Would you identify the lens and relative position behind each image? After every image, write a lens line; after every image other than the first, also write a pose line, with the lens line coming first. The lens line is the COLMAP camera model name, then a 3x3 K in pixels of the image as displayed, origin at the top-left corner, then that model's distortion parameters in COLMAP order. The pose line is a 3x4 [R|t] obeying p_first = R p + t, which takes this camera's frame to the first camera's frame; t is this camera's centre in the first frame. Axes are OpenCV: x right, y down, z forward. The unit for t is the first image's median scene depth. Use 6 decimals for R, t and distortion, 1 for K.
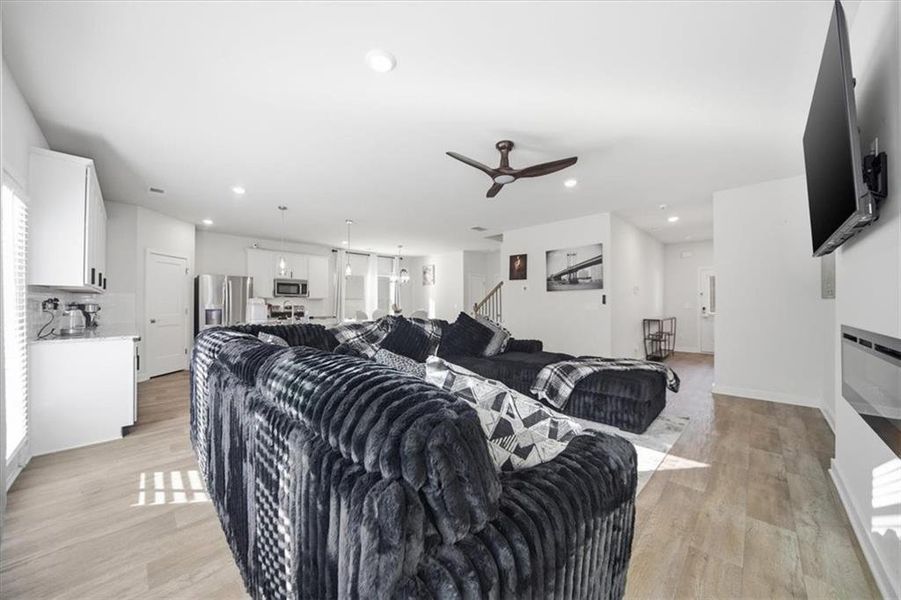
lens RADIAL K [[319.0, 0, 451.2], [0, 319.0, 303.0], [0, 0, 1]] dist [-0.010576, -0.000112]
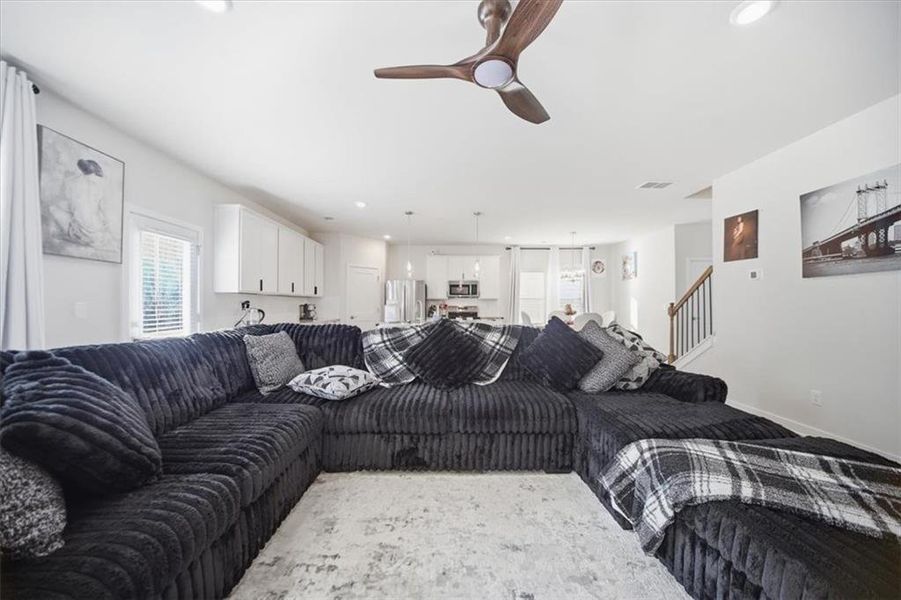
lens RADIAL K [[319.0, 0, 451.2], [0, 319.0, 303.0], [0, 0, 1]] dist [-0.010576, -0.000112]
pose [[0.716560, -0.003690, -0.697516, 0.257343], [0.002642, 0.999993, -0.002575, 0.001207], [0.697521, 0.000003, 0.716565, 0.294576]]
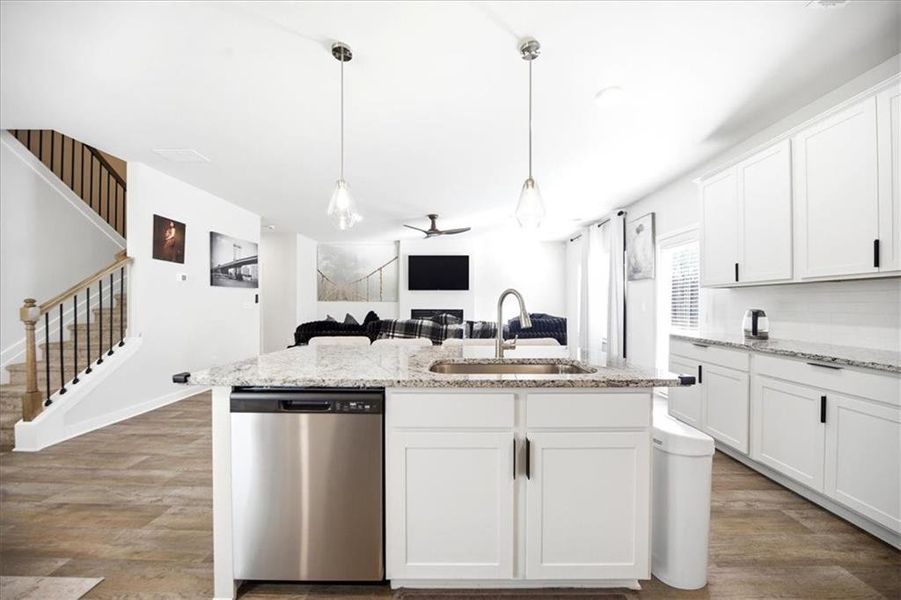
lens RADIAL K [[319.0, 0, 451.2], [0, 319.0, 303.0], [0, 0, 1]] dist [-0.010576, -0.000112]
pose [[-0.692586, 0.001249, 0.721334, -0.635791], [-0.004306, 0.999974, -0.005865, 0.005916], [-0.721322, -0.007168, -0.692563, 1.140546]]
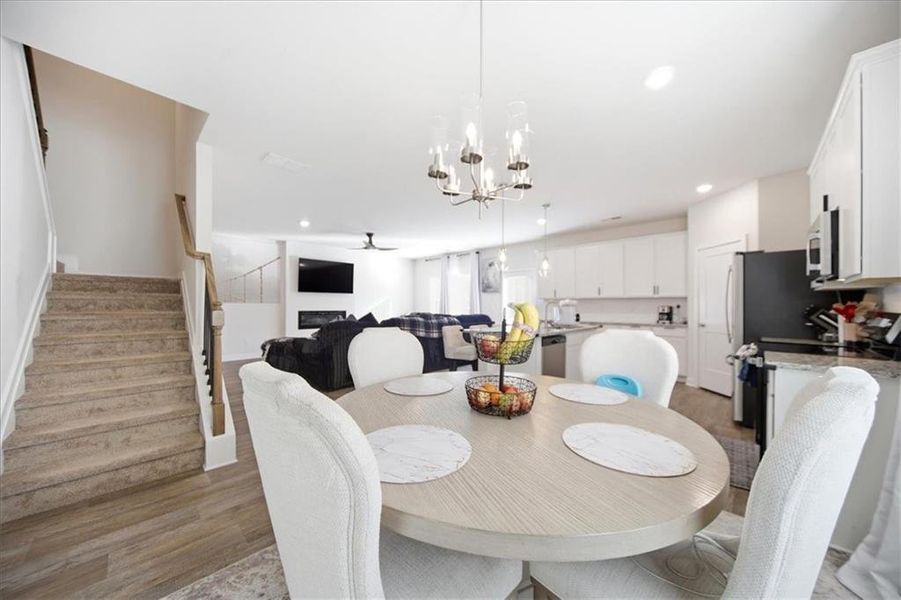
lens RADIAL K [[319.0, 0, 451.2], [0, 319.0, 303.0], [0, 0, 1]] dist [-0.010576, -0.000112]
pose [[-0.999969, -0.004608, 0.006312, -0.219124], [-0.004709, 0.999859, -0.016124, 0.012084], [-0.006237, -0.016154, -0.999850, 1.689885]]
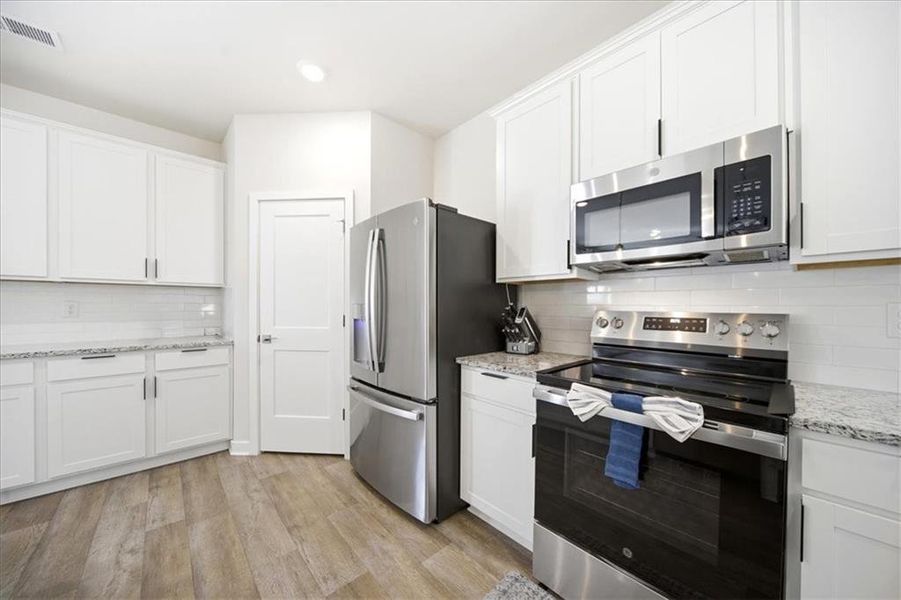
lens RADIAL K [[317.2, 0, 450.0], [0, 317.2, 307.2], [0, 0, 1]] dist [-0.013864, -0.000097]
pose [[-0.052340, 0.008738, -0.998591, -0.419658], [-0.000591, 0.999961, 0.008781, 0.004525], [0.998629, 0.001050, -0.052333, 1.167810]]
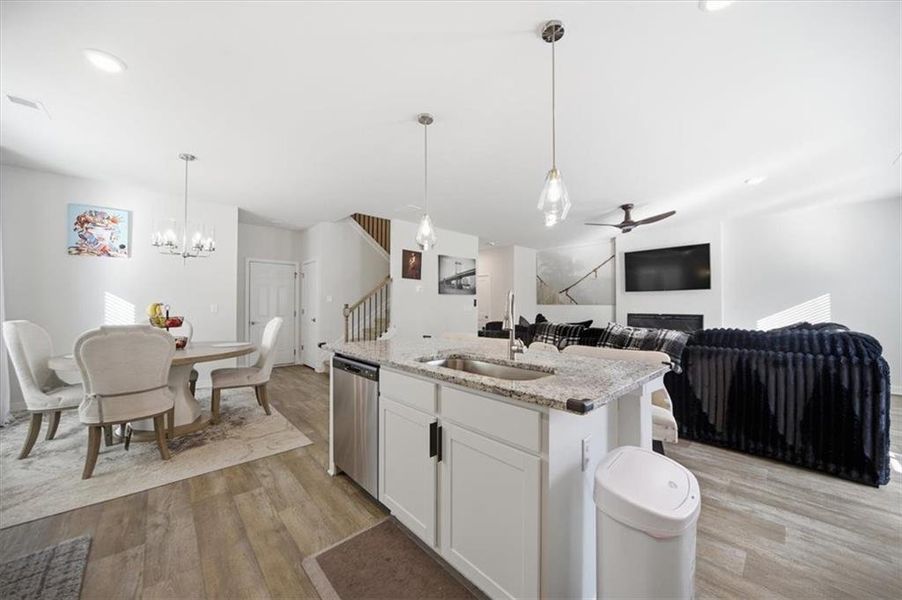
lens RADIAL K [[319.3, 0, 451.7], [0, 319.3, 303.0], [0, 0, 1]] dist [-0.010576, -0.000112]
pose [[0.044272, 0.012060, 0.998947, -0.756396], [-0.007402, 0.999904, -0.011743, 0.005634], [-0.998992, -0.006875, 0.044357, 0.939895]]
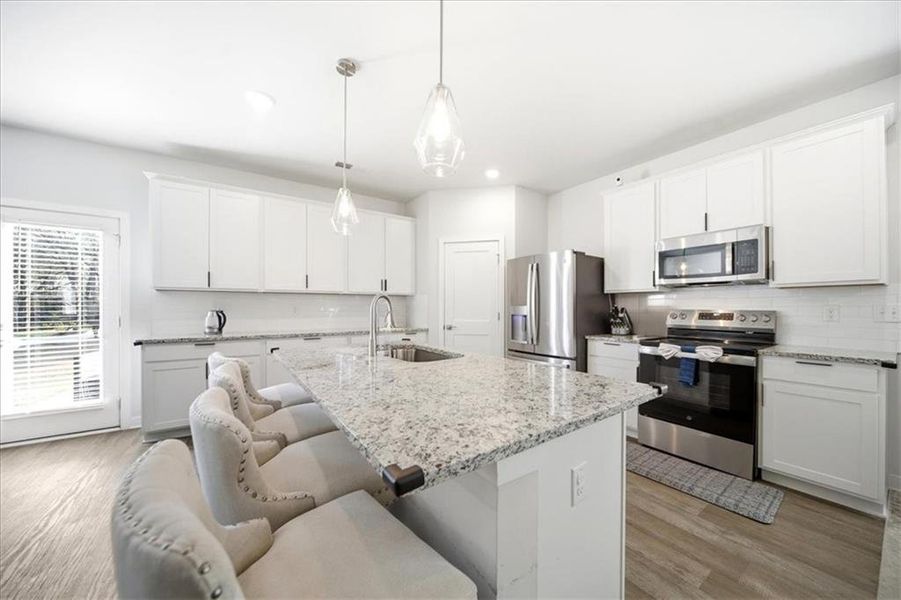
lens RADIAL K [[317.2, 0, 450.0], [0, 317.2, 307.2], [0, 0, 1]] dist [-0.013864, -0.000097]
pose [[-0.195567, 0.006935, -0.980666, -0.140265], [0.002970, 0.999975, 0.006480, 0.002176], [0.980686, -0.001645, -0.195583, 1.034494]]
